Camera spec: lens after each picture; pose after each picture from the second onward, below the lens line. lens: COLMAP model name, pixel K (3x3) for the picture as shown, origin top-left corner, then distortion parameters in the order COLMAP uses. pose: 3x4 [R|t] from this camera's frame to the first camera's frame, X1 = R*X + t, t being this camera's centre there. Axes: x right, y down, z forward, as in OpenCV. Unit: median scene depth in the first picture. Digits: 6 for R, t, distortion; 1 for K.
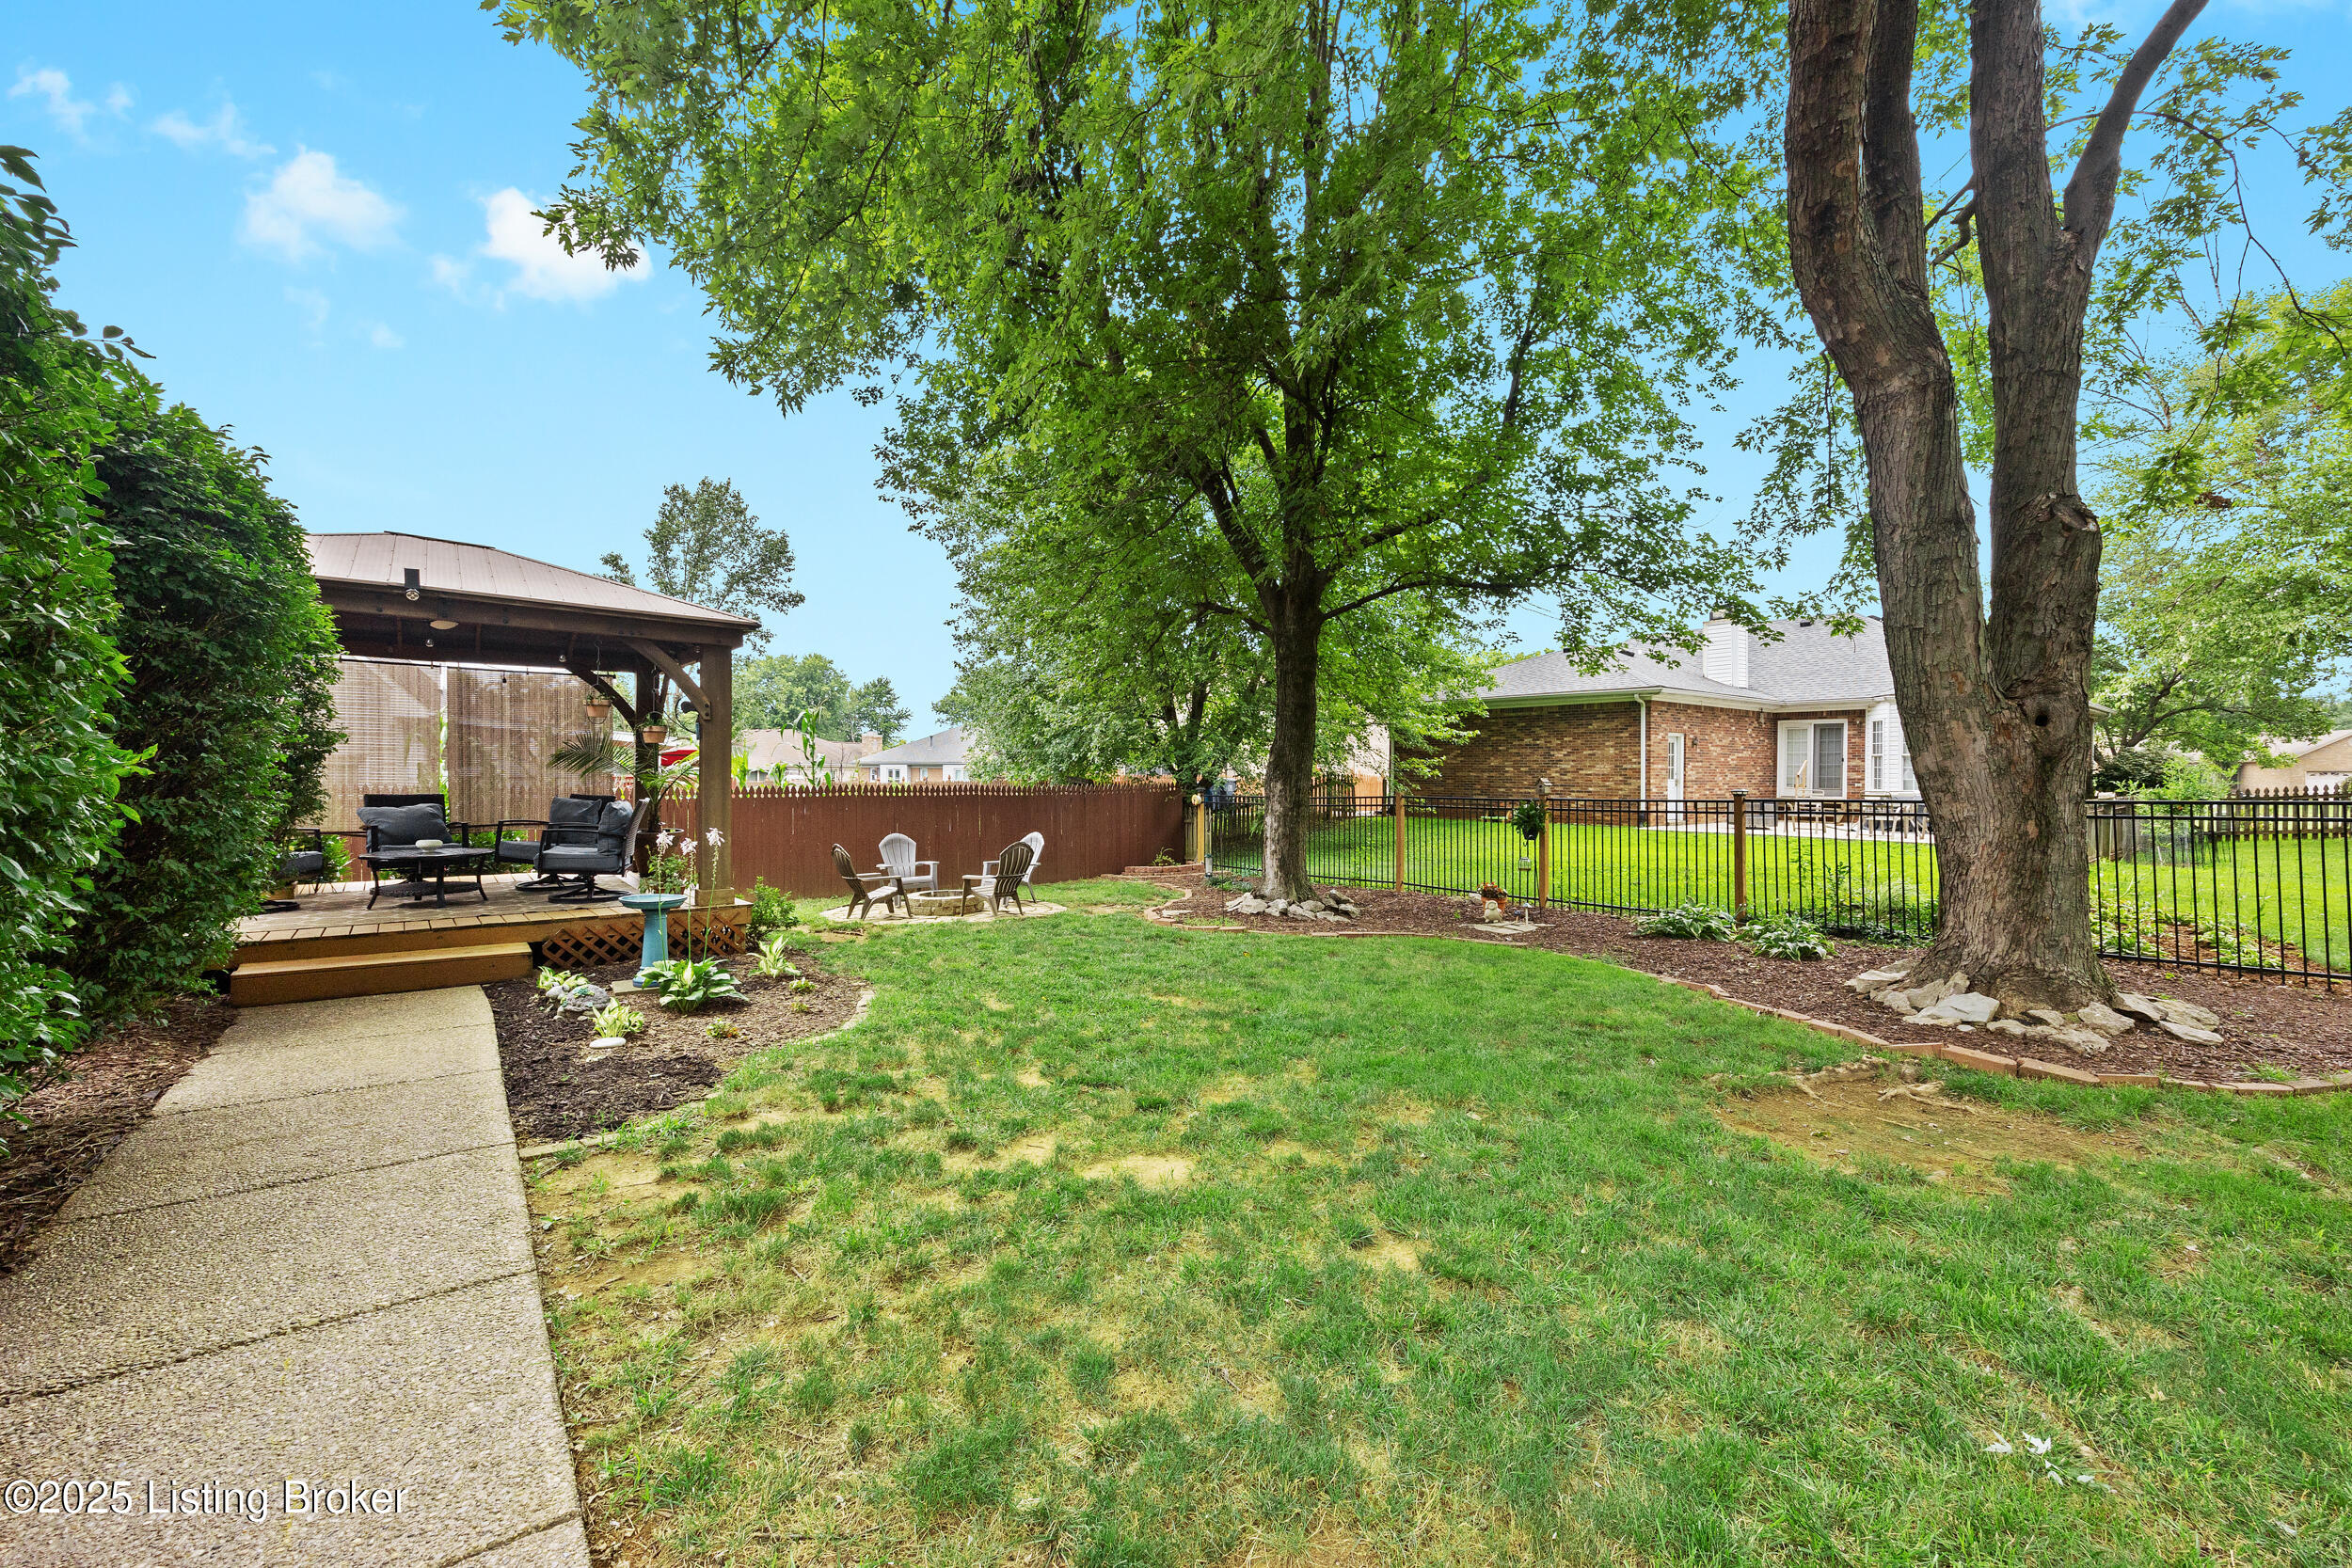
lens RADIAL K [[927.4, 0, 1190.6], [0, 927.4, 774.6], [0, 0, 1]] dist [-0.000684, 0.000062]
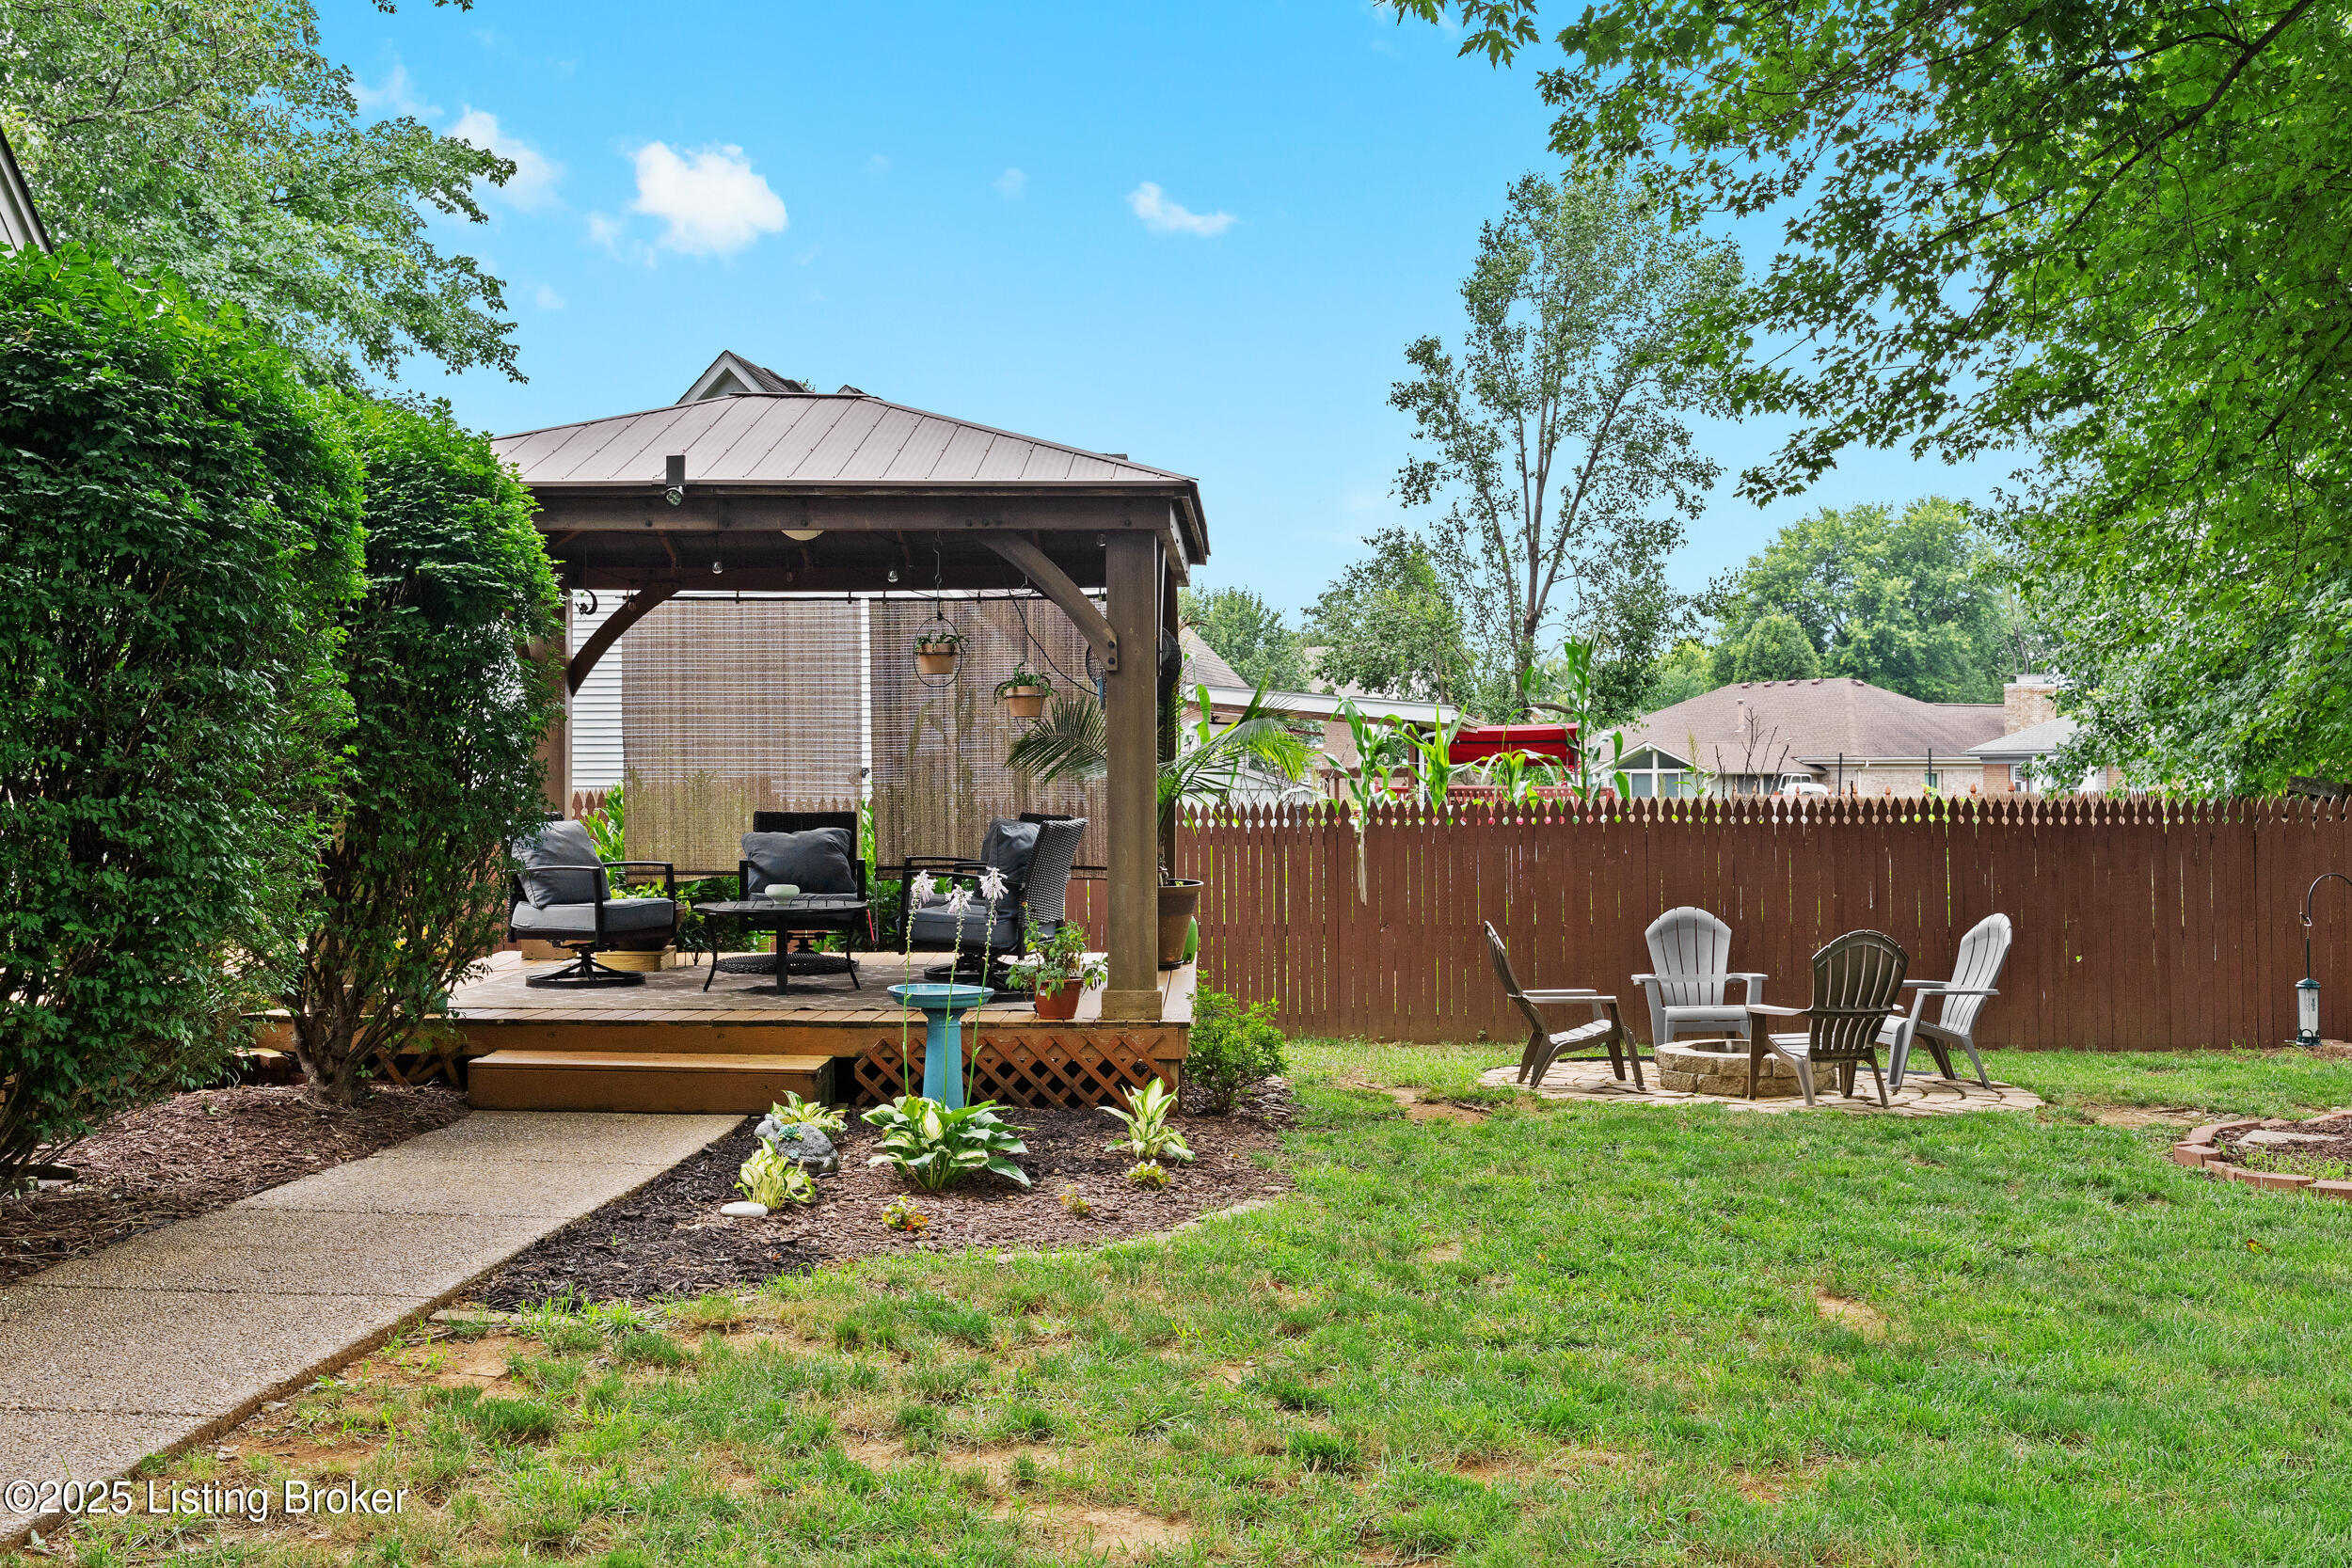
lens RADIAL K [[2265.7, 0, 1176.0], [0, 2265.7, 784.0], [0, 0, 1]] dist [0.000189, 0.004722]
pose [[0.751397, -0.005249, -0.659829, 0.191565], [0.005206, 0.999984, -0.002027, 0.004331], [0.659830, -0.001912, 0.751413, 0.021596]]
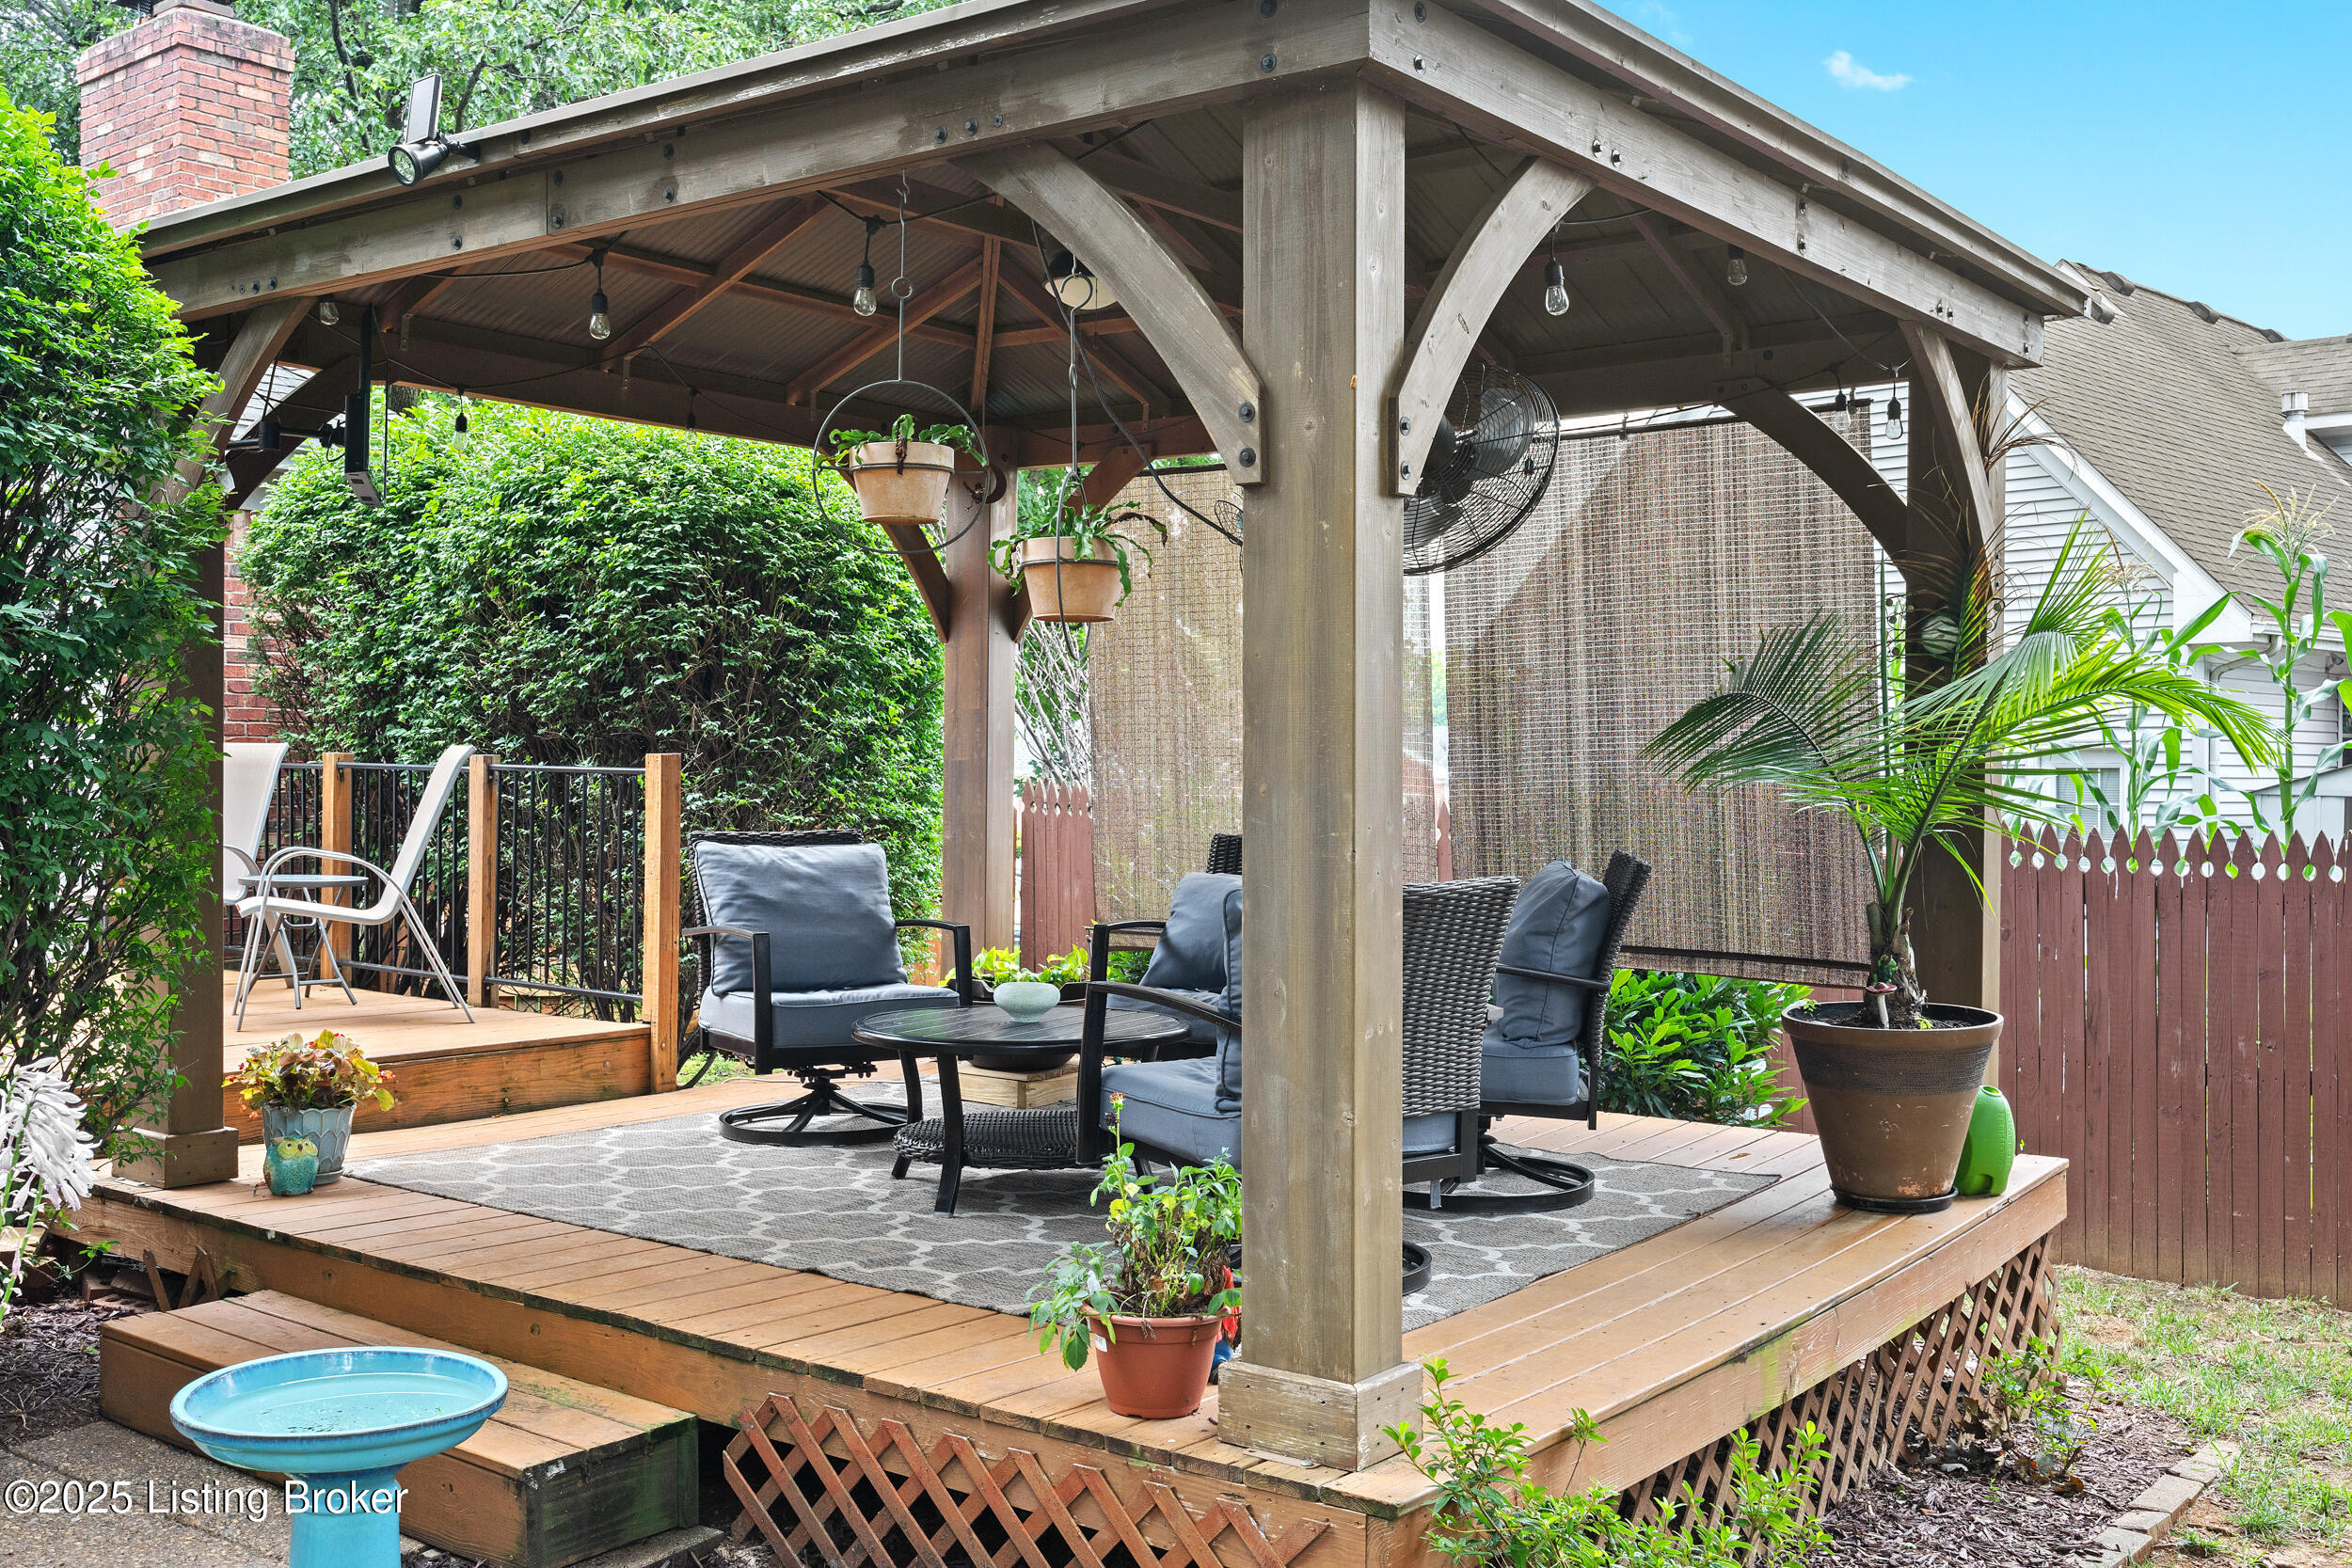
lens RADIAL K [[2265.7, 0, 1176.0], [0, 2265.7, 784.0], [0, 0, 1]] dist [0.000189, 0.004722]
pose [[0.244651, 0.001121, -0.969610, -0.029721], [-0.004727, 0.999989, -0.000037, 0.001696], [0.969600, 0.004592, 0.244654, 0.443820]]
